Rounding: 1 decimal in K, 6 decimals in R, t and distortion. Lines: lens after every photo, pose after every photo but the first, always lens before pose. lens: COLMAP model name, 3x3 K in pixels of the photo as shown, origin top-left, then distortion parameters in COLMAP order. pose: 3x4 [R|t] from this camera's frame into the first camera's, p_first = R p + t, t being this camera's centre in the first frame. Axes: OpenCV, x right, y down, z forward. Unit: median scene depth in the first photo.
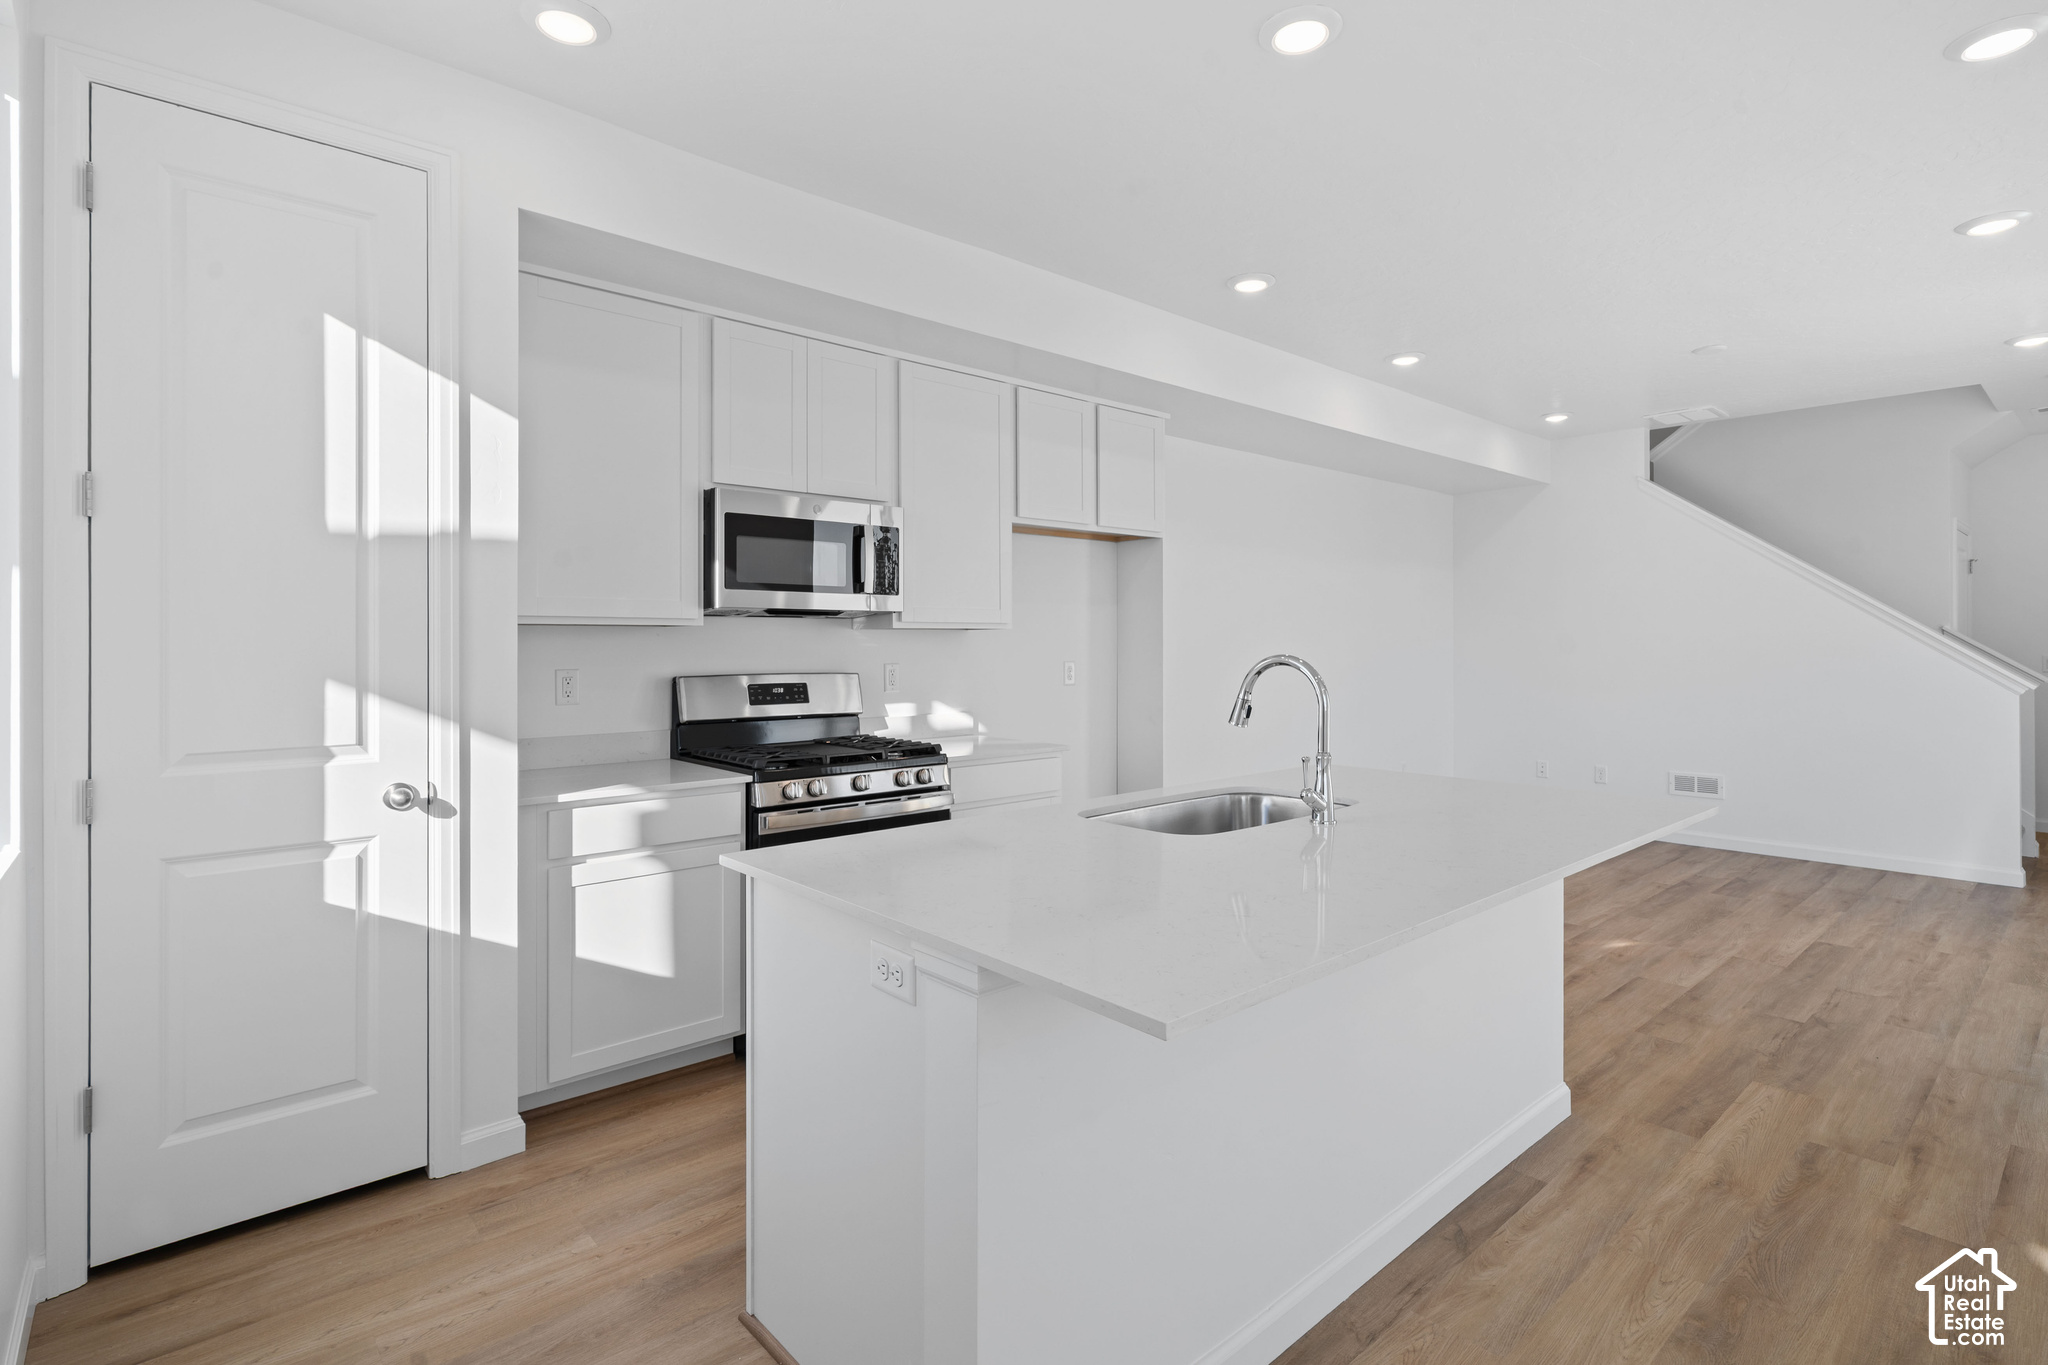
lens RADIAL K [[990.3, 0, 999.8], [0, 990.3, 641.2], [0, 0, 1]] dist [0.001155, -0.001502]
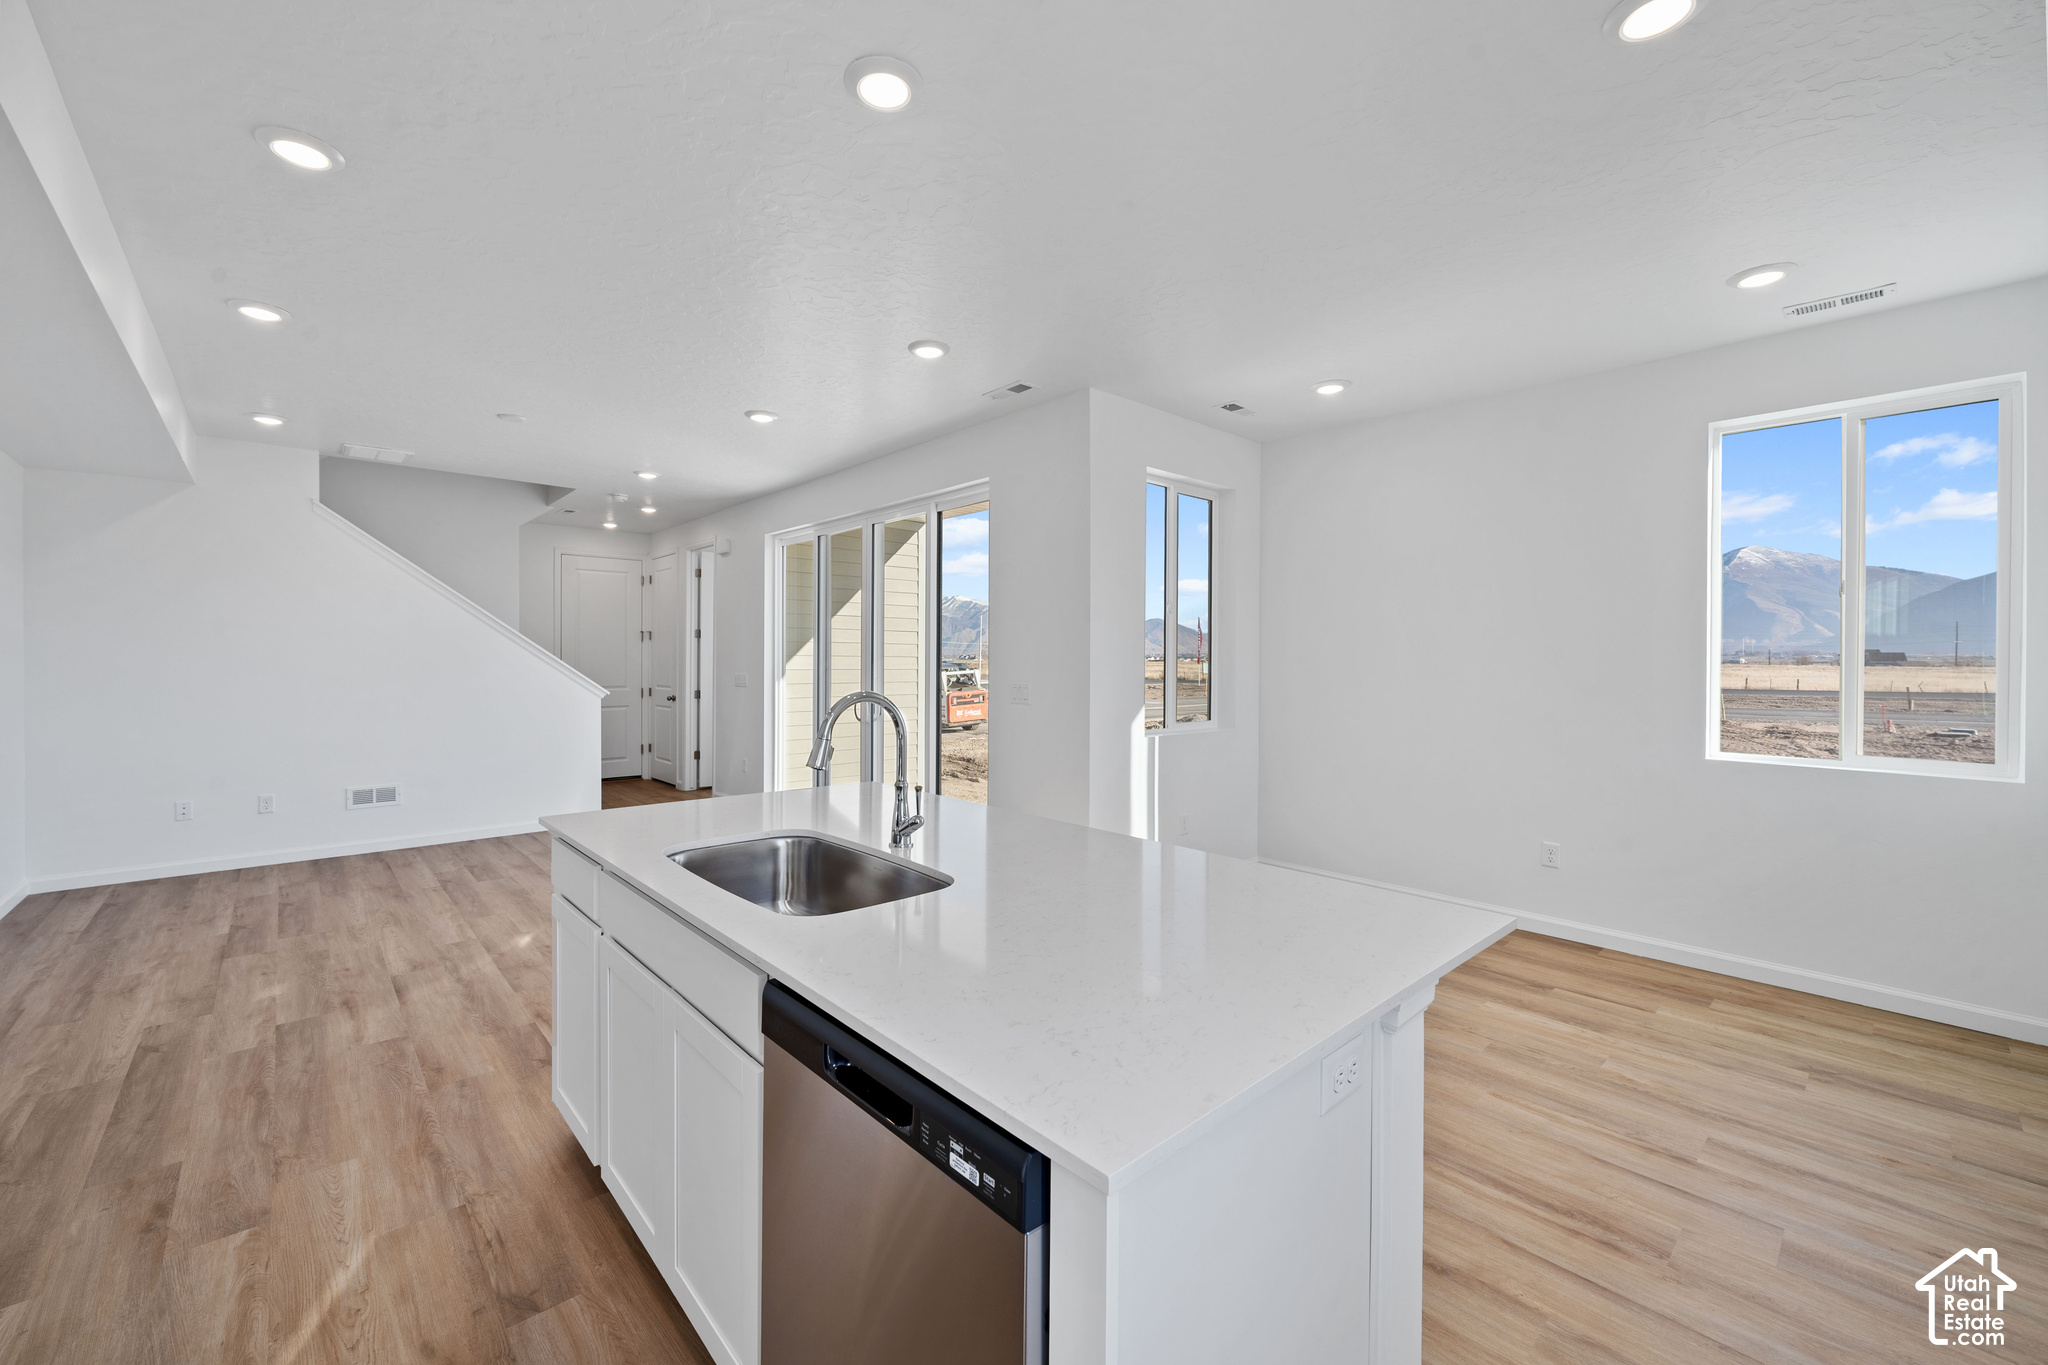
lens RADIAL K [[812.9, 0, 1019.3], [0, 812.9, 665.2], [0, 0, 1]] dist [-0.002140, 0.000456]
pose [[-0.019993, -0.005518, 0.999785, -0.467591], [-0.007186, 0.999960, 0.005375, -0.017552], [-0.999774, -0.007077, -0.020032, 0.745782]]
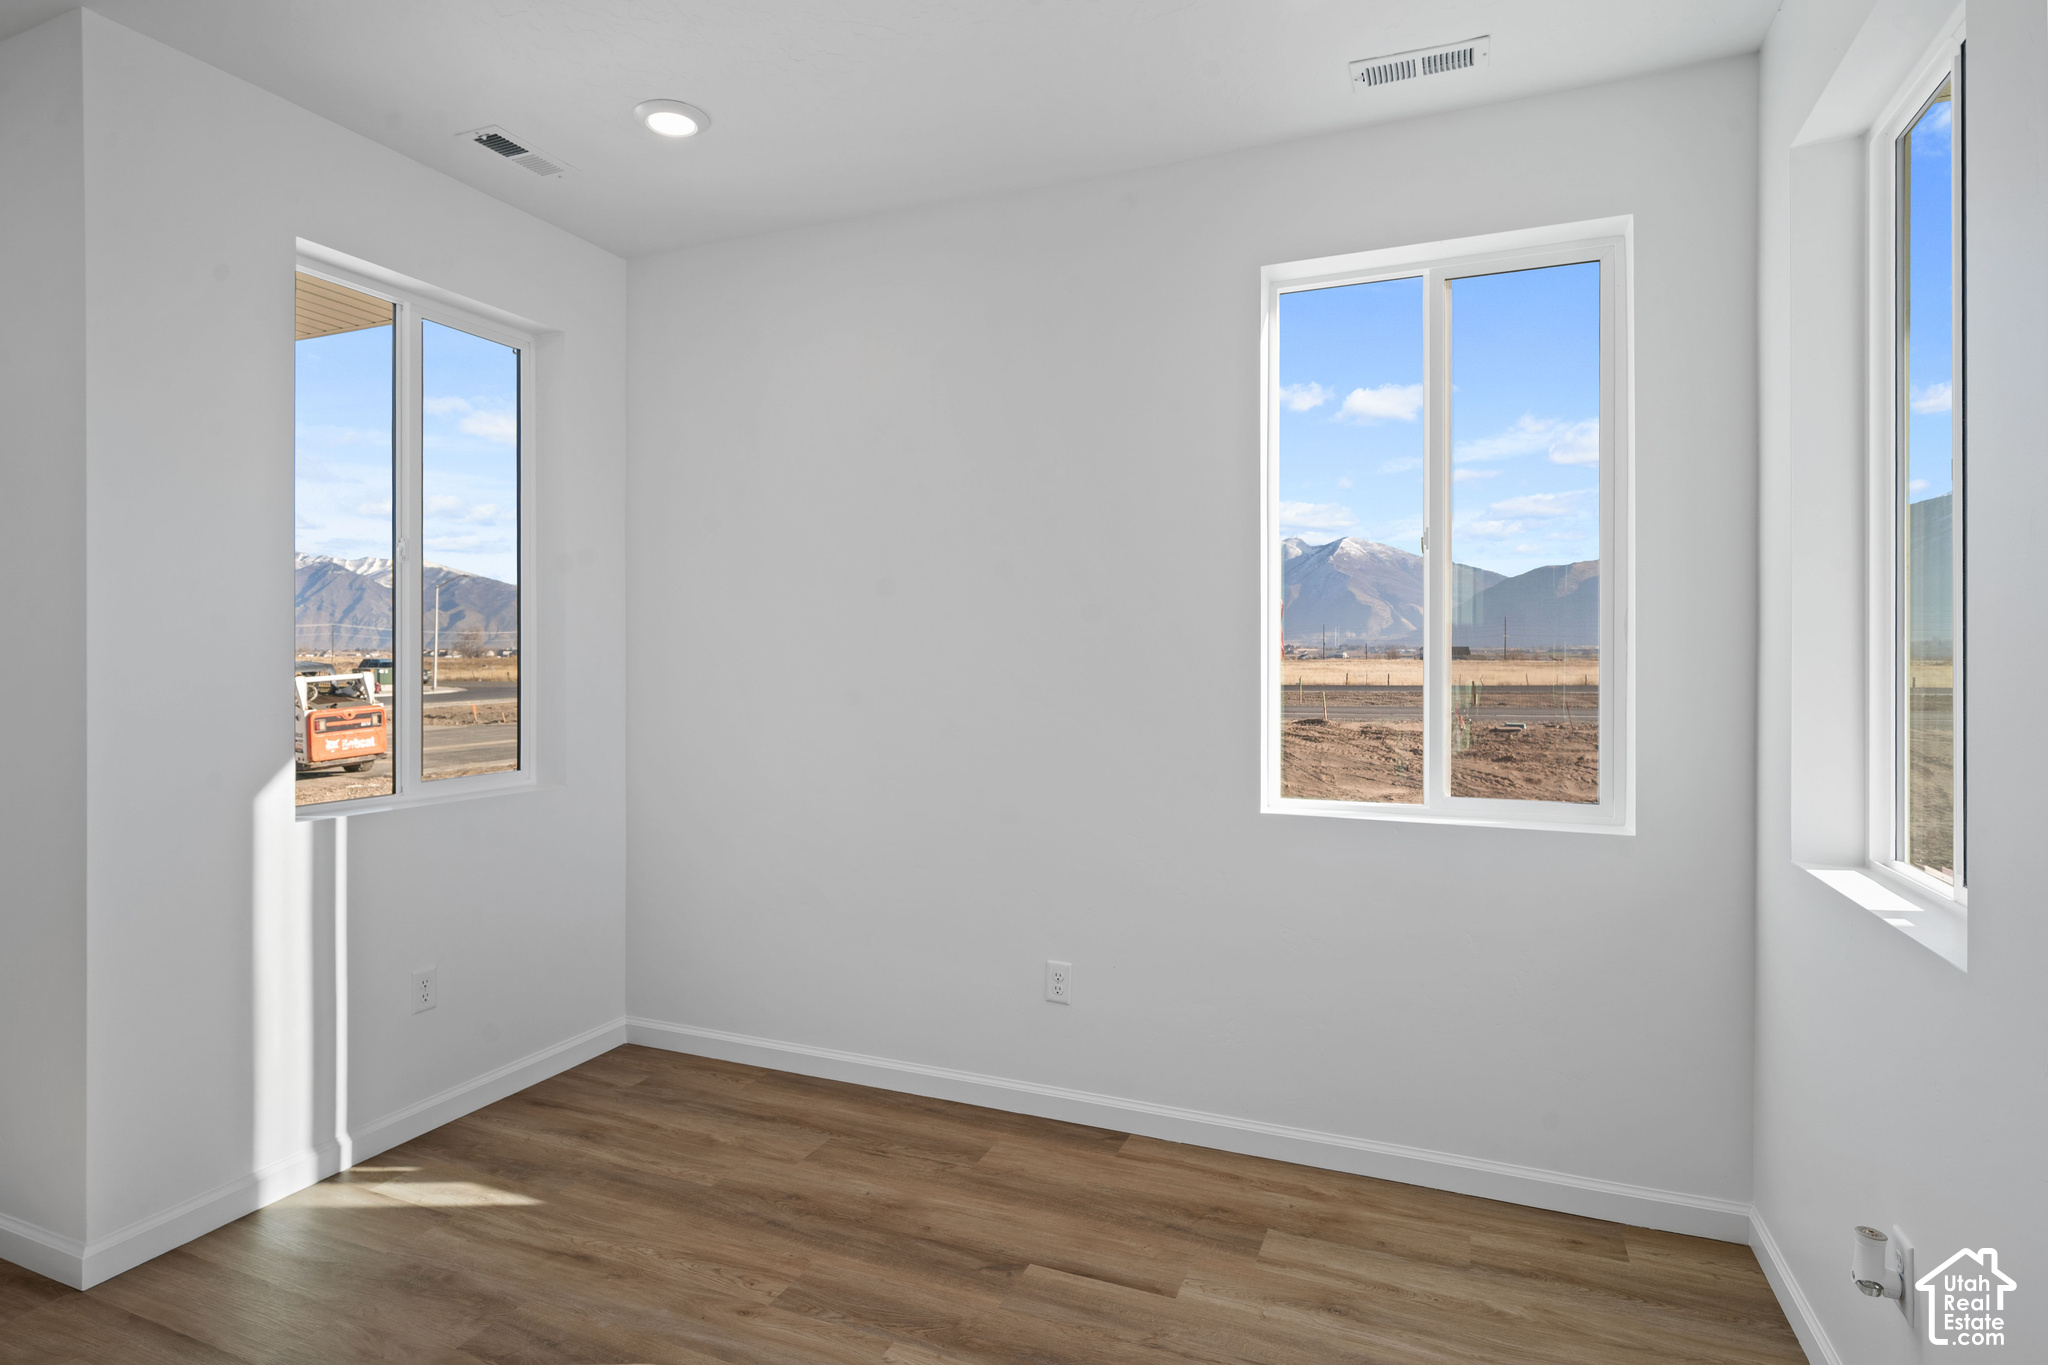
lens RADIAL K [[1078.4, 0, 1022.1], [0, 1078.4, 657.6], [0, 0, 1]] dist [0.003687, 0.000475]
pose [[-0.441033, 0.000521, 0.897491, -0.038122], [-0.002755, 0.999994, -0.001935, -0.018322], [-0.897487, -0.003326, -0.441029, 0.297384]]
